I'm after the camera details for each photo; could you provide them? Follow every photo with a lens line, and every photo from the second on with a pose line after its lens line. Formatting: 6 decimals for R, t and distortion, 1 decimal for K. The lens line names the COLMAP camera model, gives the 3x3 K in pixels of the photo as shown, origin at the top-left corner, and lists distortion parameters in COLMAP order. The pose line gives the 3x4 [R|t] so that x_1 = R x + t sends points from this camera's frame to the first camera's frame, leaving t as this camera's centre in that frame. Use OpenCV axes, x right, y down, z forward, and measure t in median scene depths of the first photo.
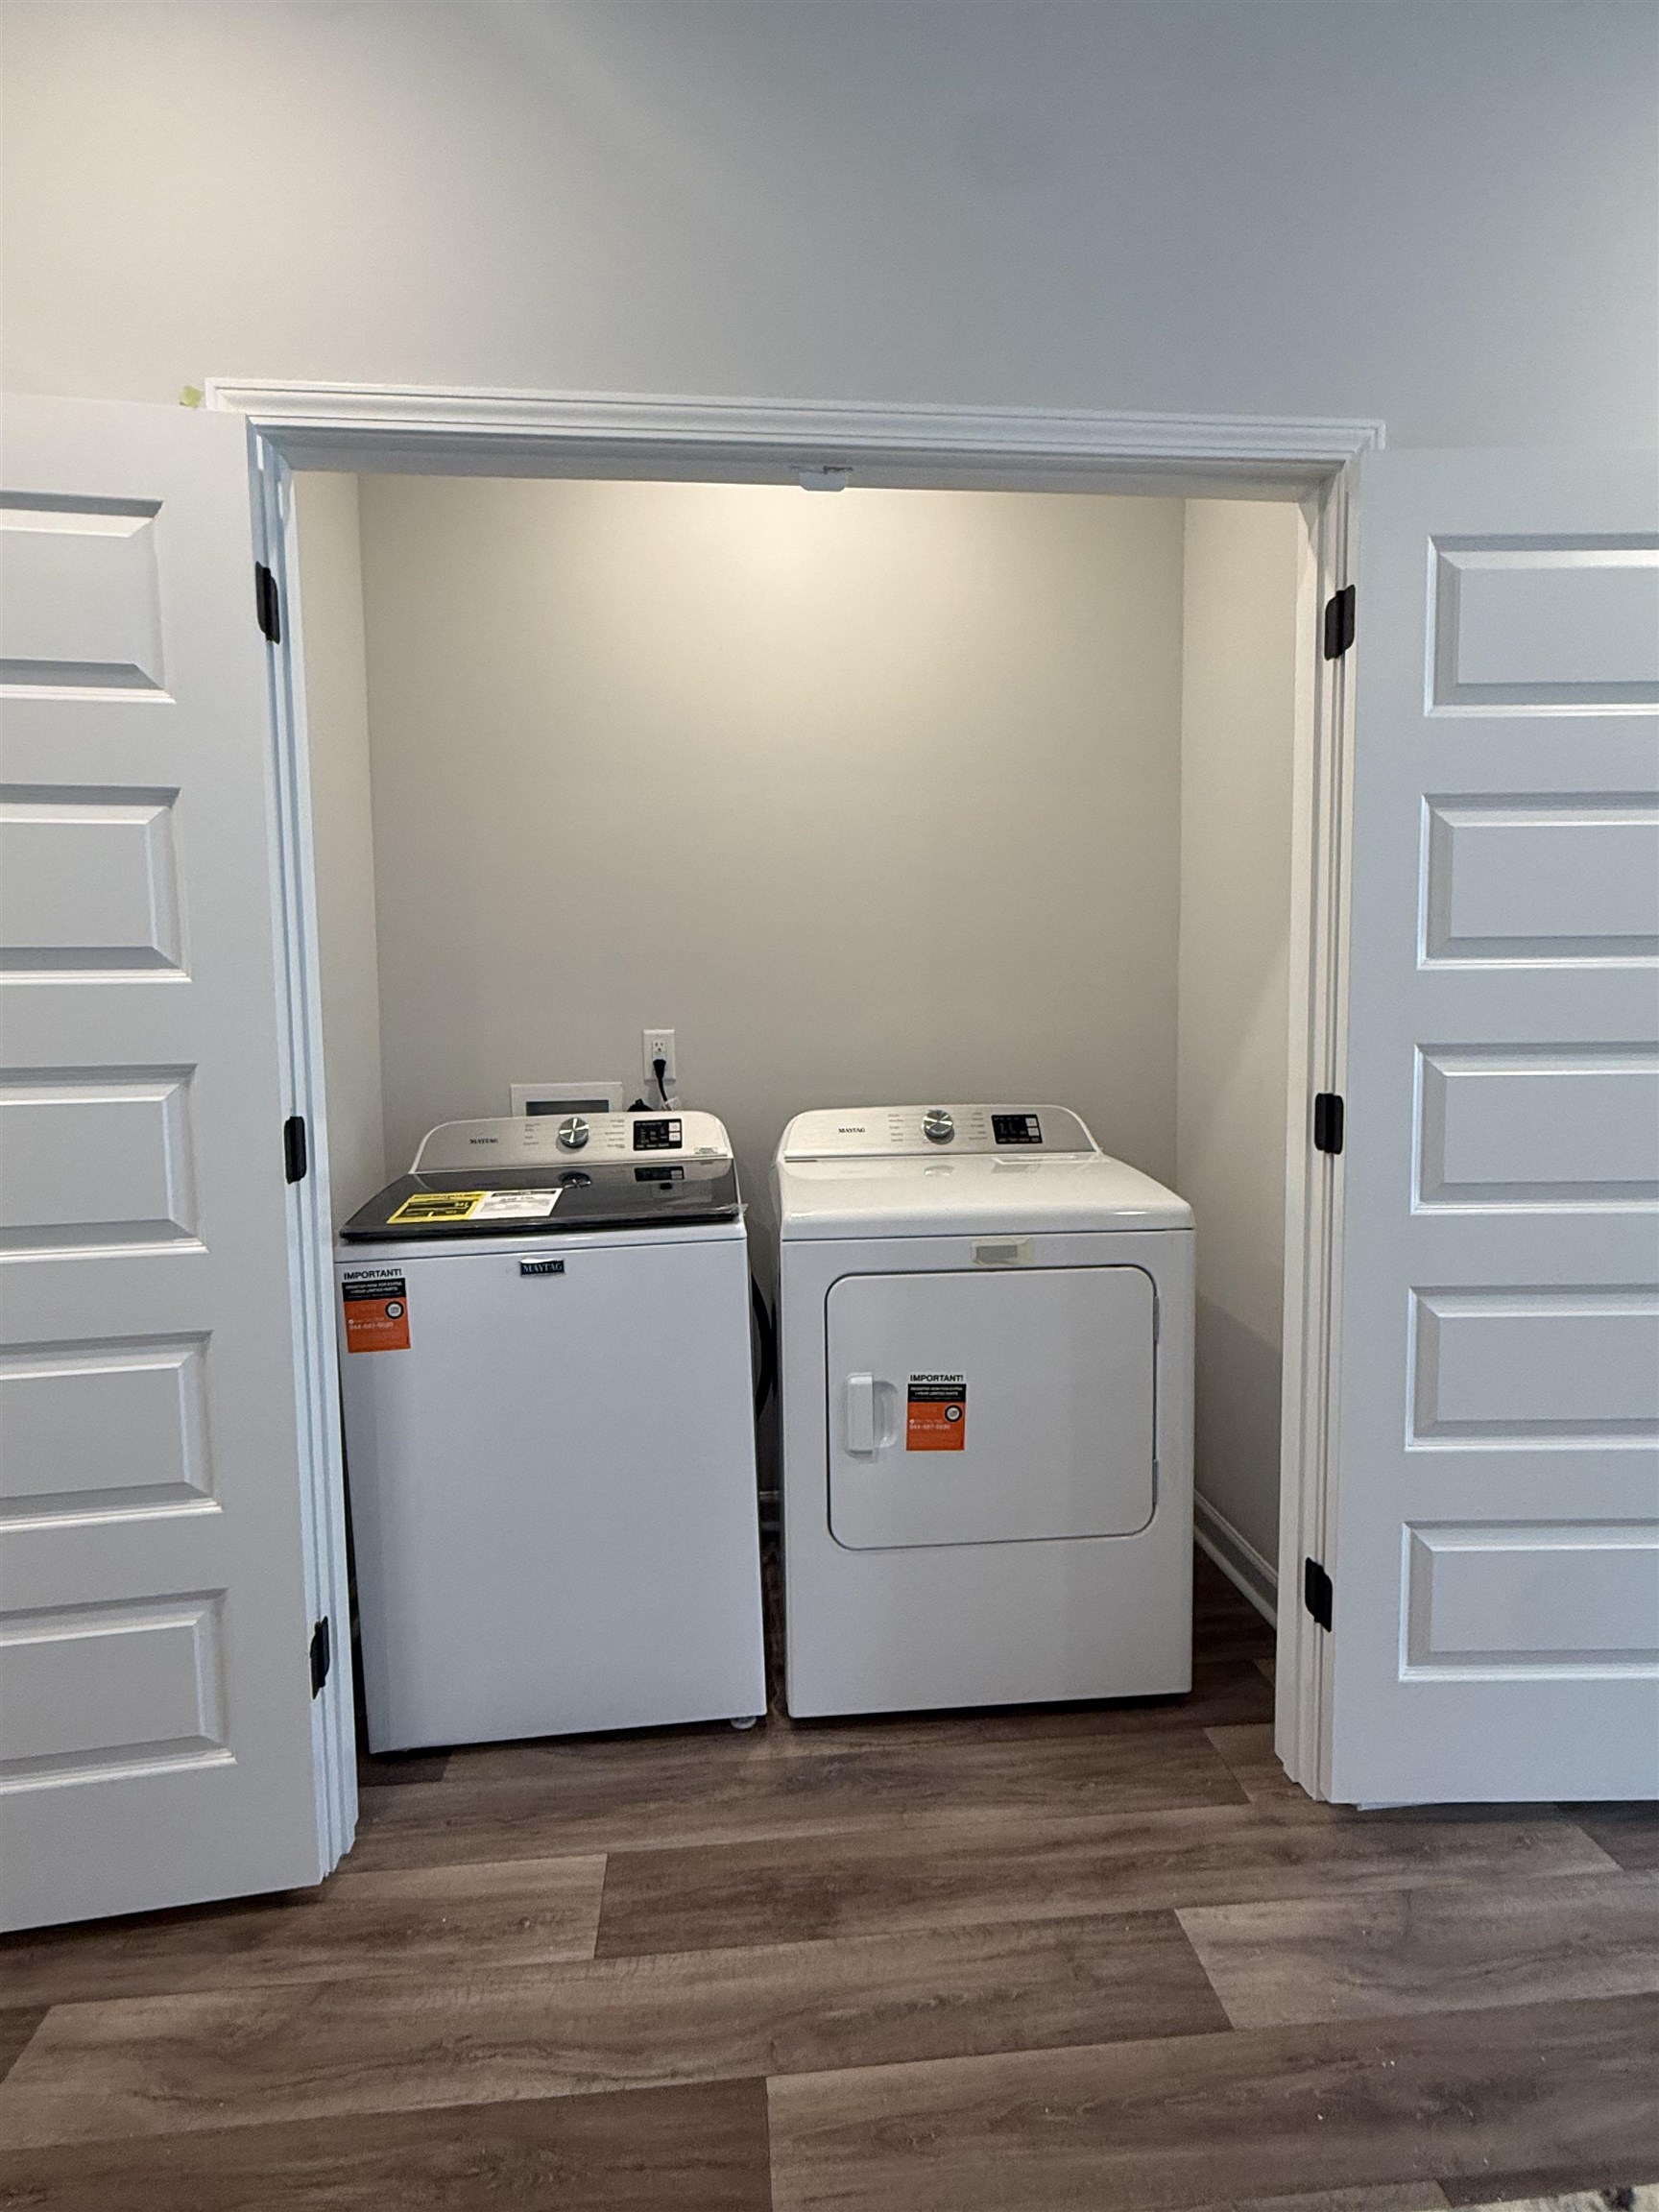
lens RADIAL K [[1173.2, 0, 826.7], [0, 1173.2, 1091.0], [0, 0, 1]] dist [-0.000720, 0.000169]
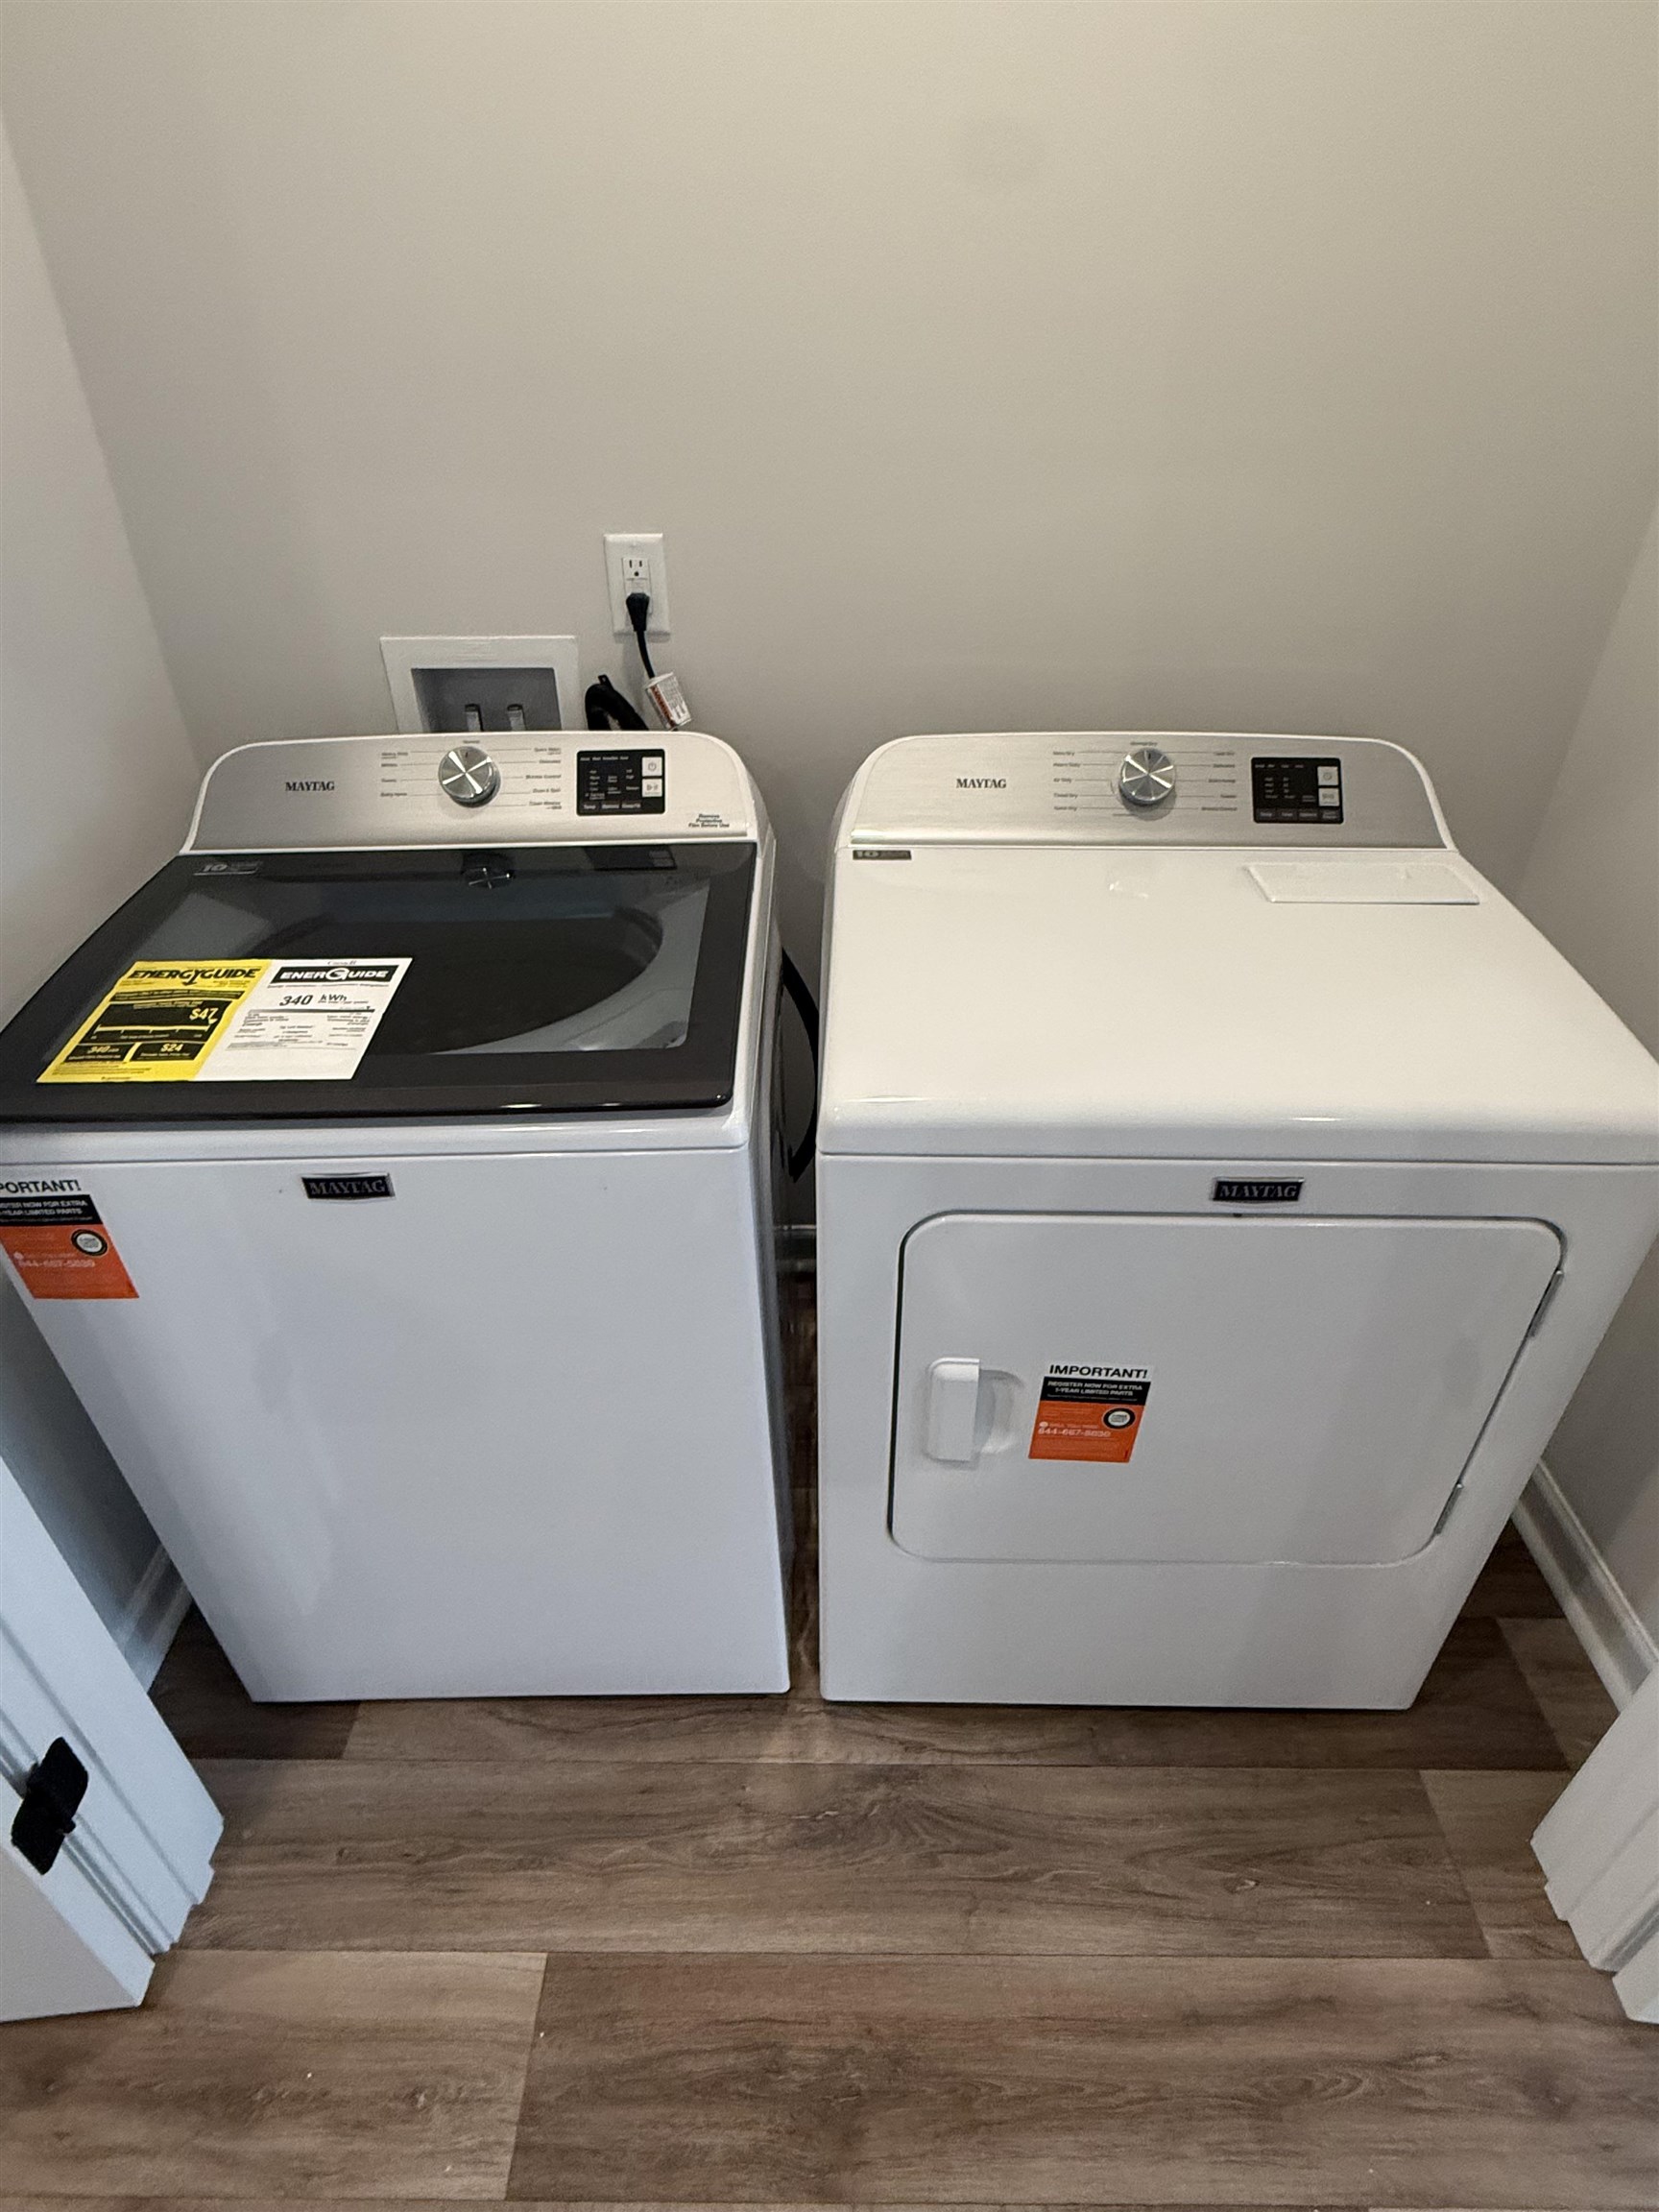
lens RADIAL K [[1173.2, 0, 826.7], [0, 1173.2, 1091.0], [0, 0, 1]] dist [-0.000720, 0.000169]
pose [[0.995106, 0.065337, -0.074128, -0.000061], [-0.019330, 0.864410, 0.502416, -0.146765], [0.096903, -0.498524, 0.861442, 0.608131]]
